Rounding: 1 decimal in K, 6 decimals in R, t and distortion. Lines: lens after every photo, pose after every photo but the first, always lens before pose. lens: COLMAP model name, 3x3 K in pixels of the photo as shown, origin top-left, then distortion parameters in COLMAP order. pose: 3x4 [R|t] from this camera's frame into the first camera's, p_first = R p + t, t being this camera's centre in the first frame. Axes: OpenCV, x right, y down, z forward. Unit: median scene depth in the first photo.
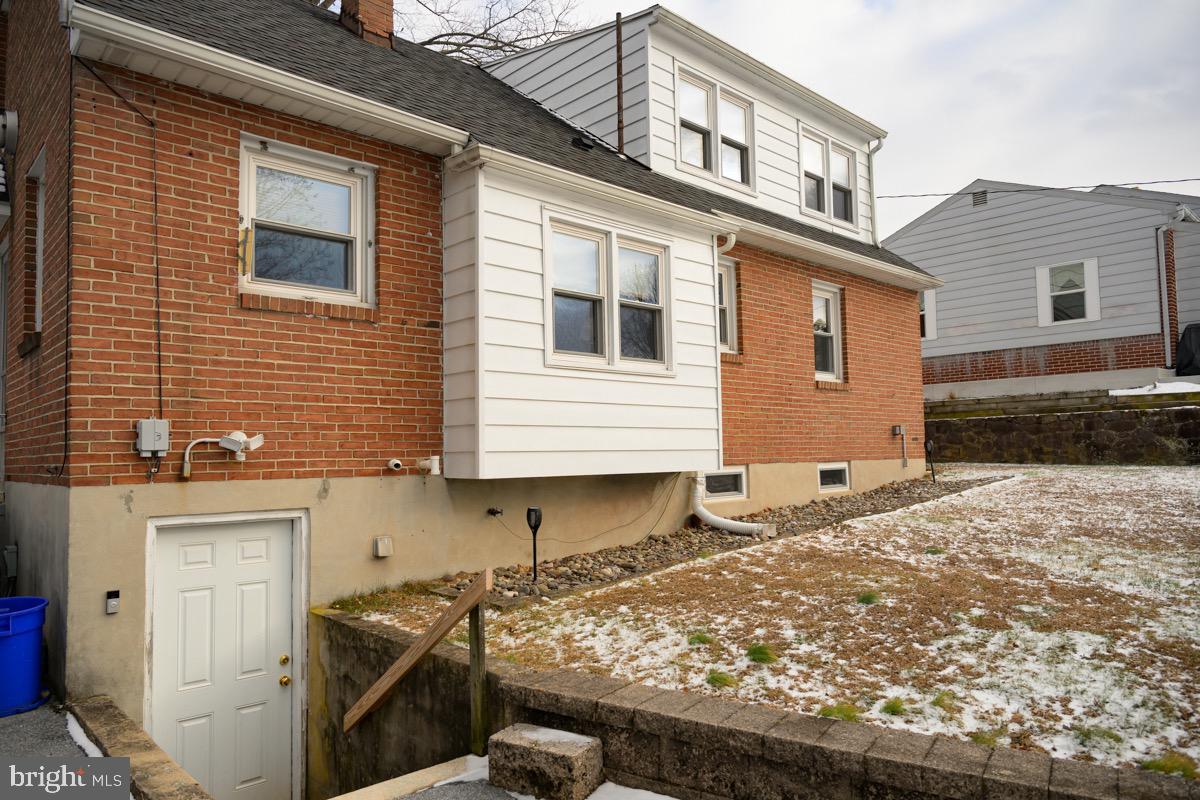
lens RADIAL K [[793.8, 0, 602.9], [0, 793.8, 409.6], [0, 0, 1]] dist [-0.004906, -0.001964]
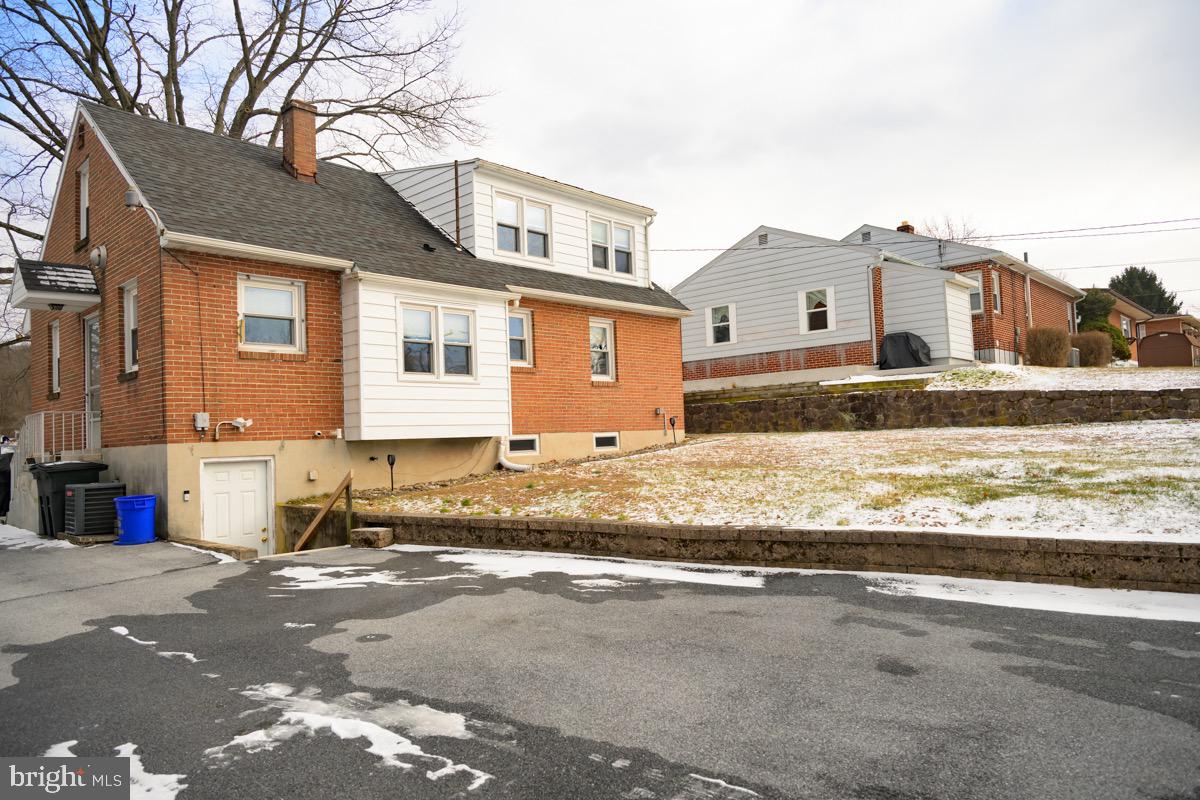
lens RADIAL K [[791.0, 0, 600.0], [0, 791.0, 402.3], [0, 0, 1]] dist [-0.005365, 0.000884]
pose [[0.997912, -0.017511, 0.062175, 0.290934], [0.016939, 0.999809, 0.009726, -0.014092], [-0.062334, -0.008653, 0.998018, -0.922826]]
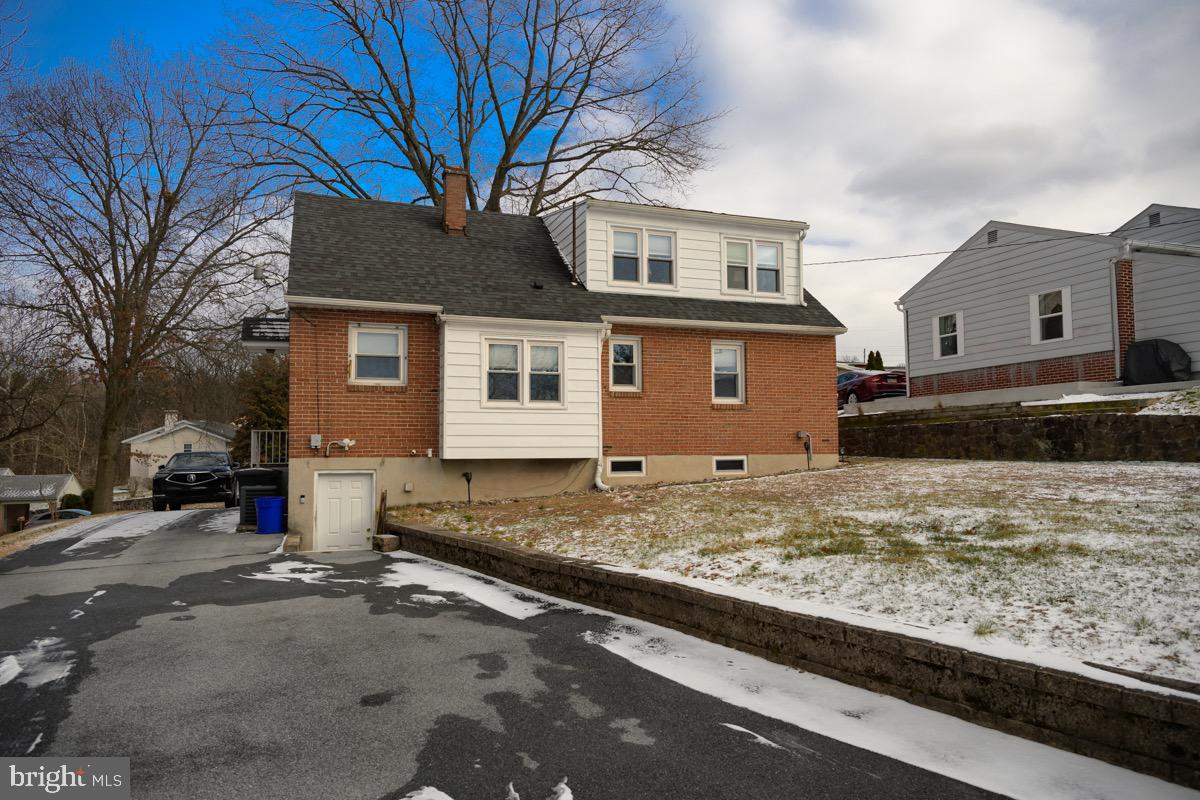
lens RADIAL K [[793.8, 0, 602.9], [0, 793.8, 409.6], [0, 0, 1]] dist [-0.004906, -0.001964]
pose [[0.920827, -0.013236, -0.389746, 1.079520], [0.014736, 0.999891, 0.000859, -0.047191], [0.389692, -0.006535, 0.920922, -0.871284]]
